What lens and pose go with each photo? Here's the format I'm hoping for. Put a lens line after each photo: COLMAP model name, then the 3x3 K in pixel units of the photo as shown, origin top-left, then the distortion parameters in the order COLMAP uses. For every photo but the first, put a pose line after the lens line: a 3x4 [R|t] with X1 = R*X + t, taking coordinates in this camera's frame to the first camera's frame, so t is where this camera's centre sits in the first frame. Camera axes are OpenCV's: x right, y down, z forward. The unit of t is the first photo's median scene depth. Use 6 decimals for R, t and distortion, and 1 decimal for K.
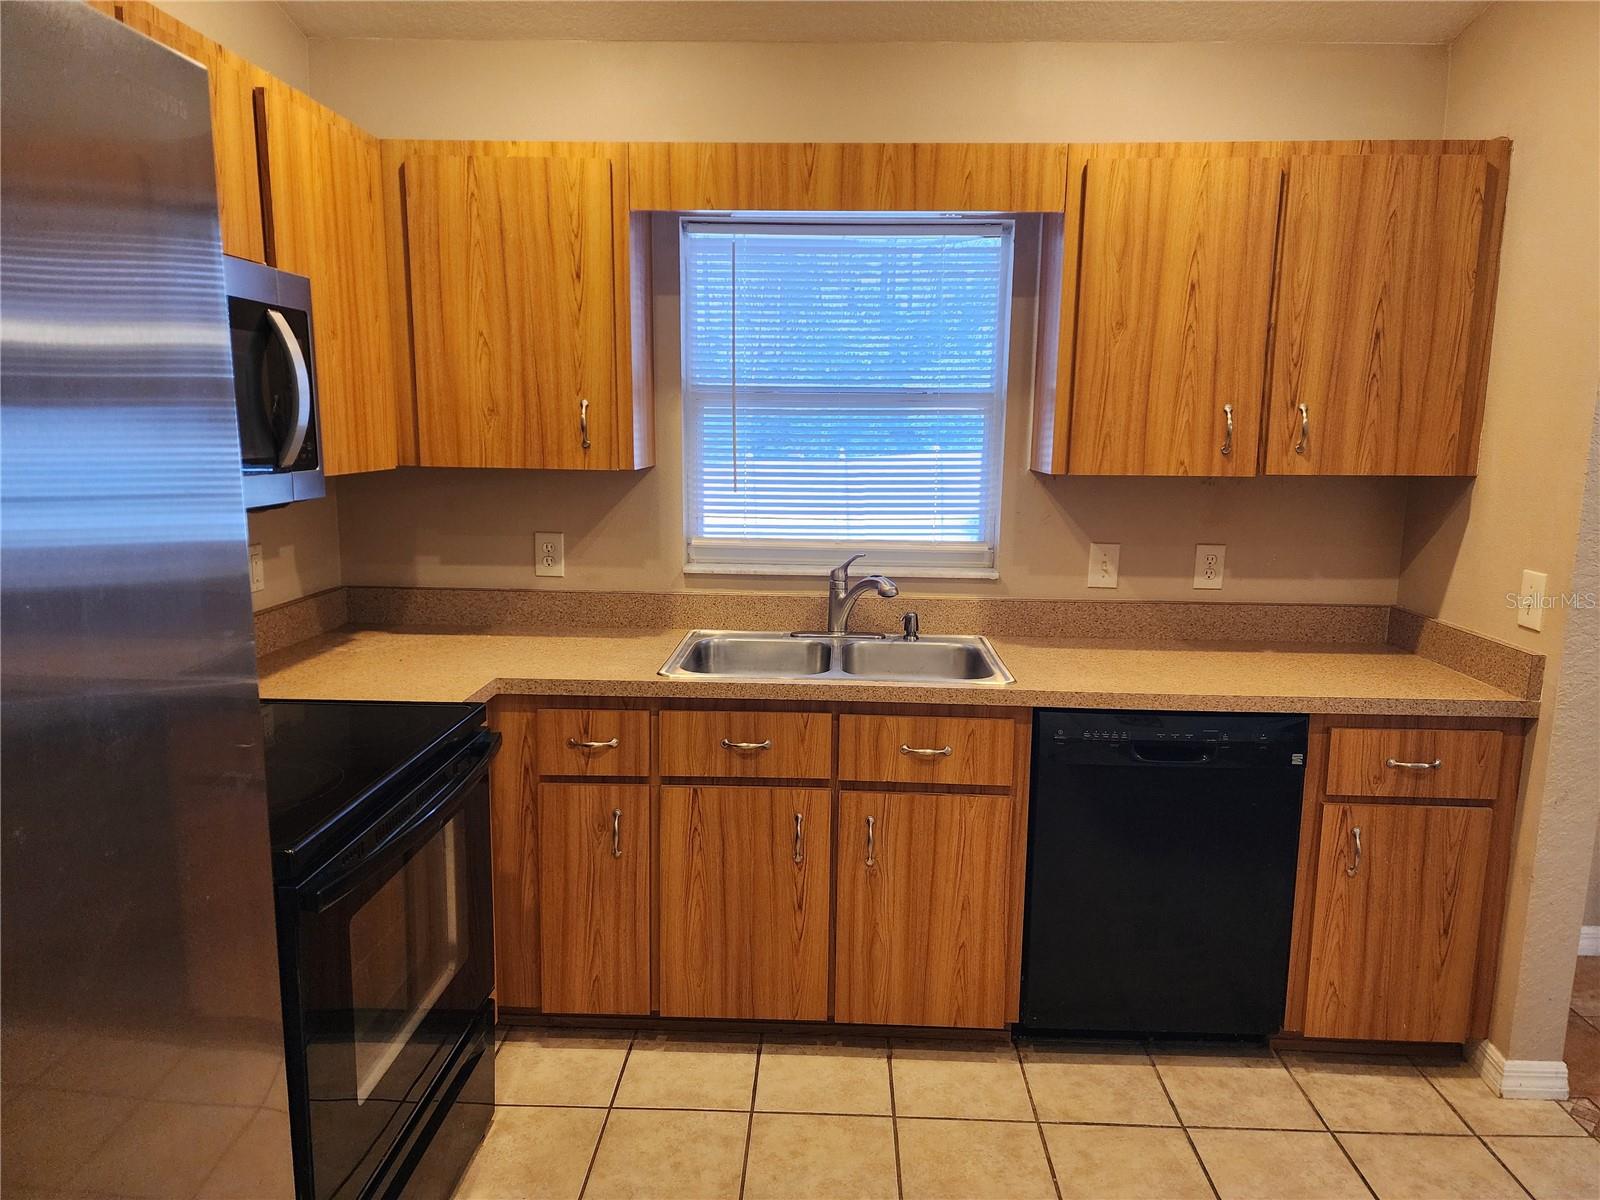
lens RADIAL K [[1063.0, 0, 792.0], [0, 1063.0, 596.2], [0, 0, 1]] dist [0.084087, -0.076718]
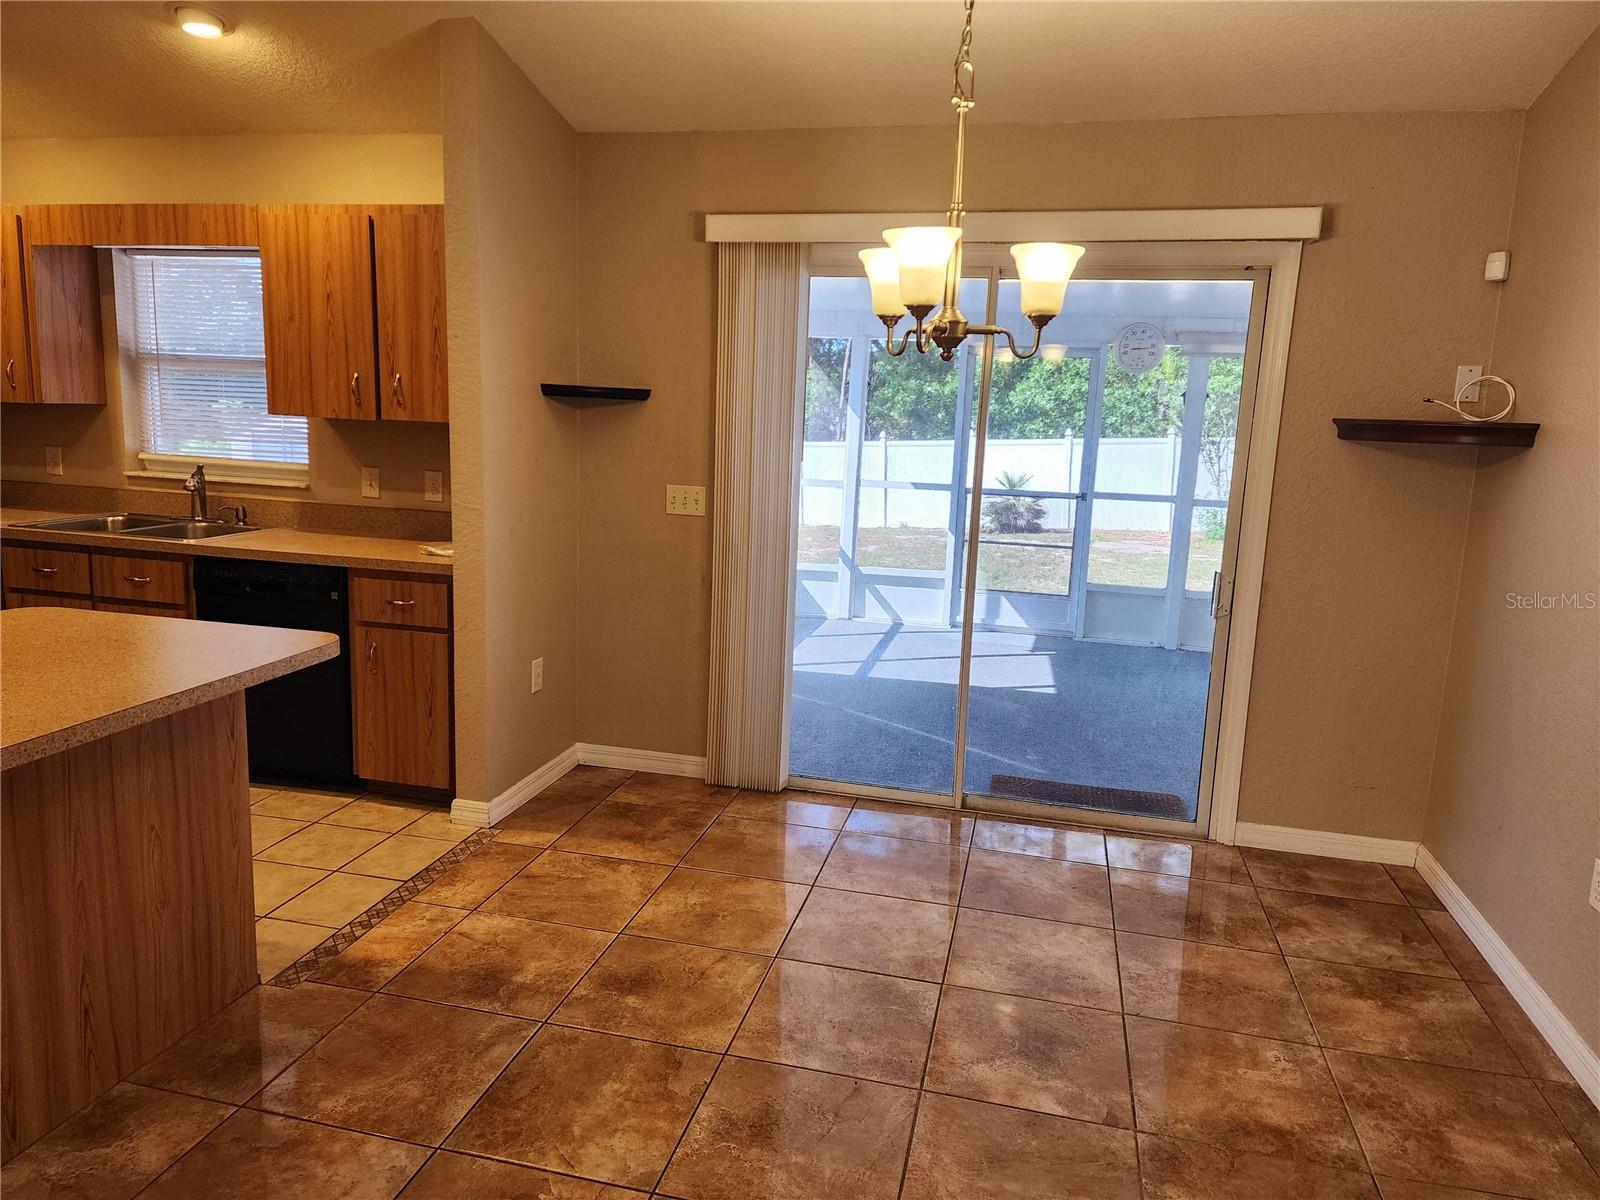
lens RADIAL K [[1063.0, 0, 785.0], [0, 1063.0, 584.0], [0, 0, 1]] dist [0.084087, -0.076718]
pose [[0.978653, 0.060373, -0.196451, 1.345242], [-0.060517, 0.998153, 0.005273, 0.080470], [0.196406, 0.006728, 0.980500, -0.399251]]
